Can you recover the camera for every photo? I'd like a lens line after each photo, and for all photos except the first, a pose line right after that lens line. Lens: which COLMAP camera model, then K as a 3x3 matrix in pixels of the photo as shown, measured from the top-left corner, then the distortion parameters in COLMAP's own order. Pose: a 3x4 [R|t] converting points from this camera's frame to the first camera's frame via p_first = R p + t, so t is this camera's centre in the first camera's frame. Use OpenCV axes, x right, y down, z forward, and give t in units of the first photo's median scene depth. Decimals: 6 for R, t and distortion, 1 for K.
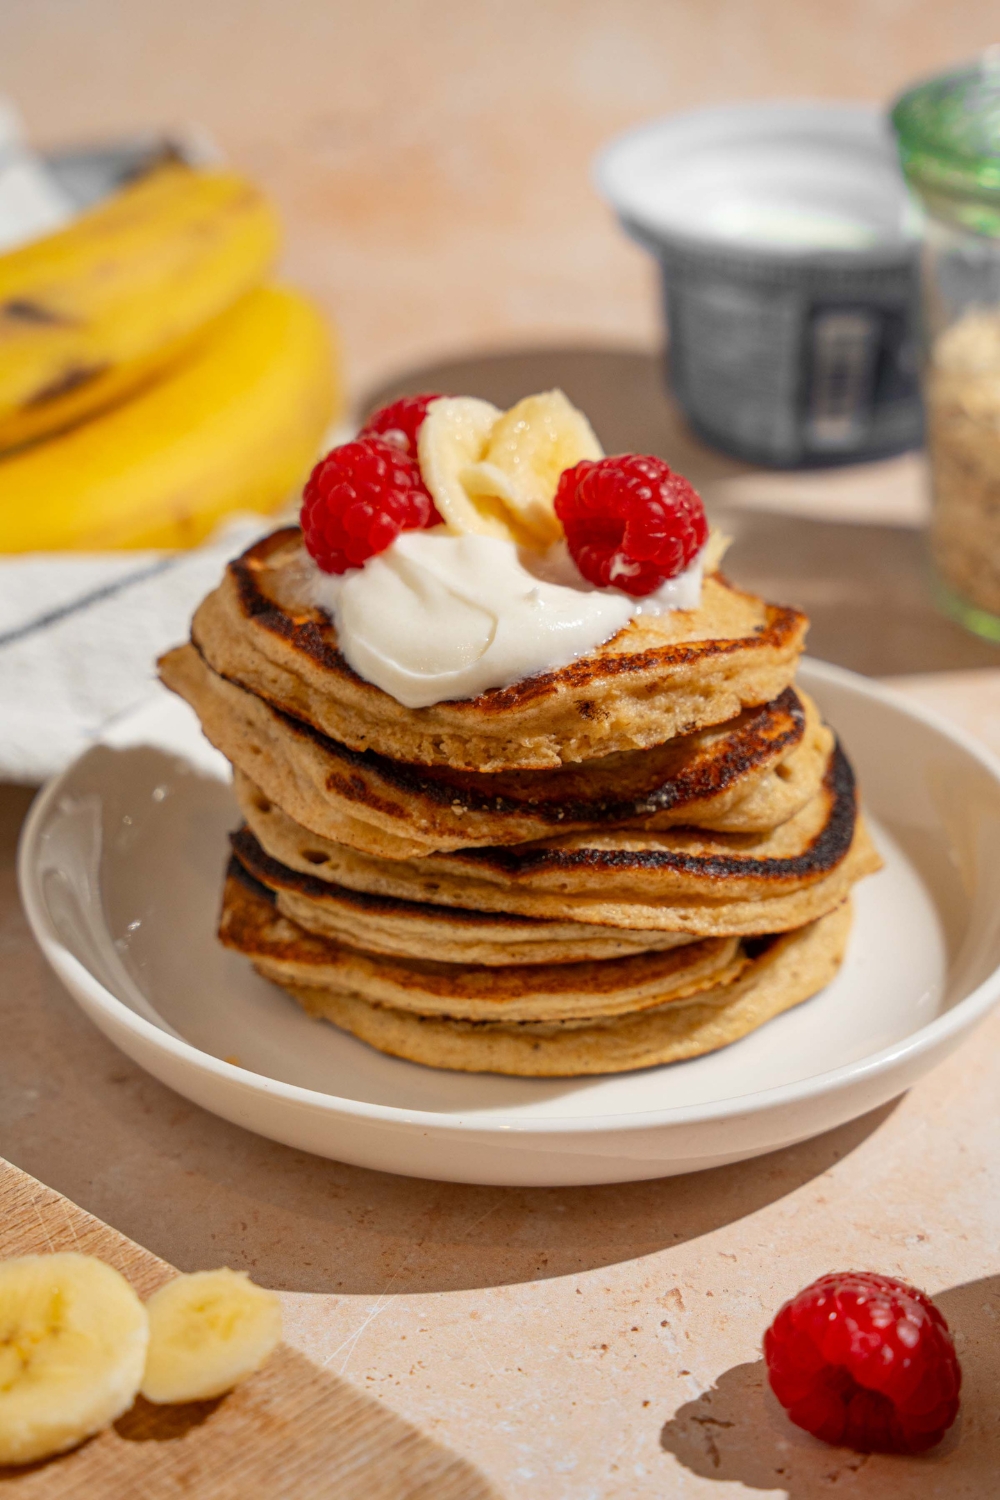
lens RADIAL K [[2789.8, 0, 590.5], [0, 2789.8, 652.0], [0, 0, 1]] dist [0.058403, 0.000000]
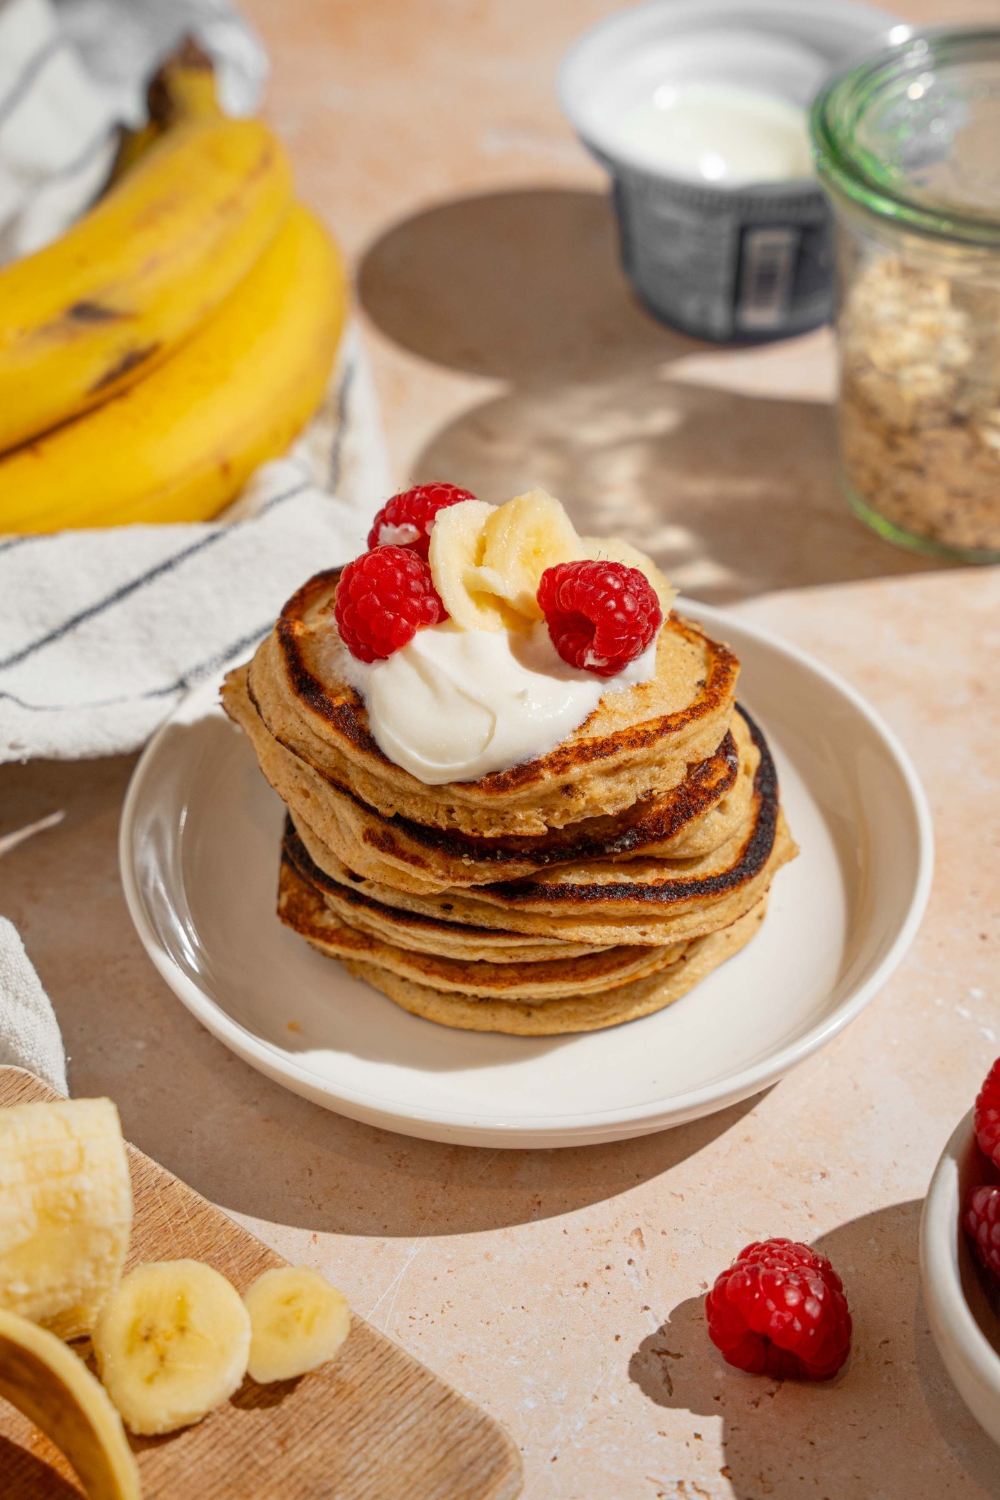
lens RADIAL K [[2387.8, 0, 557.3], [0, 2387.8, 692.6], [0, 0, 1]] dist [0.061785, 0.000000]
pose [[0.999943, -0.009892, 0.004072, -0.009511], [0.008851, 0.978879, 0.204251, -0.238550], [-0.006007, -0.204203, 0.978910, -0.057621]]
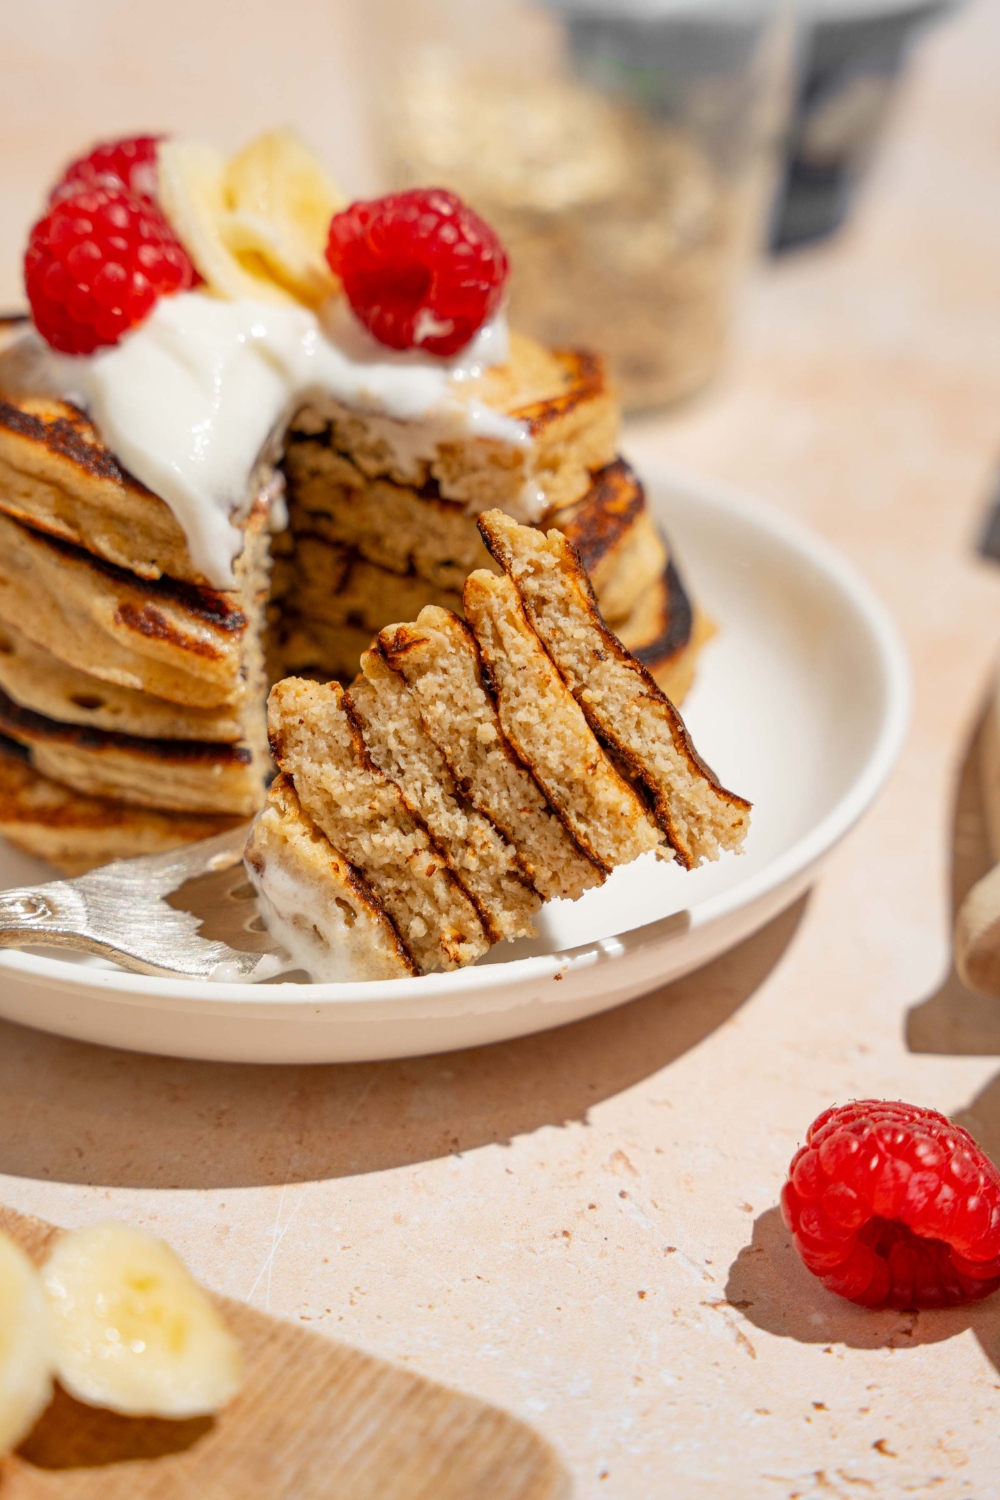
lens RADIAL K [[2521.0, 0, 536.6], [0, 2521.0, 676.6], [0, 0, 1]] dist [0.012384, 0.000000]
pose [[0.970584, -0.107077, 0.215641, -0.134548], [0.092985, 0.992877, 0.074493, 0.023484], [-0.222082, -0.052250, 0.973627, 0.250570]]
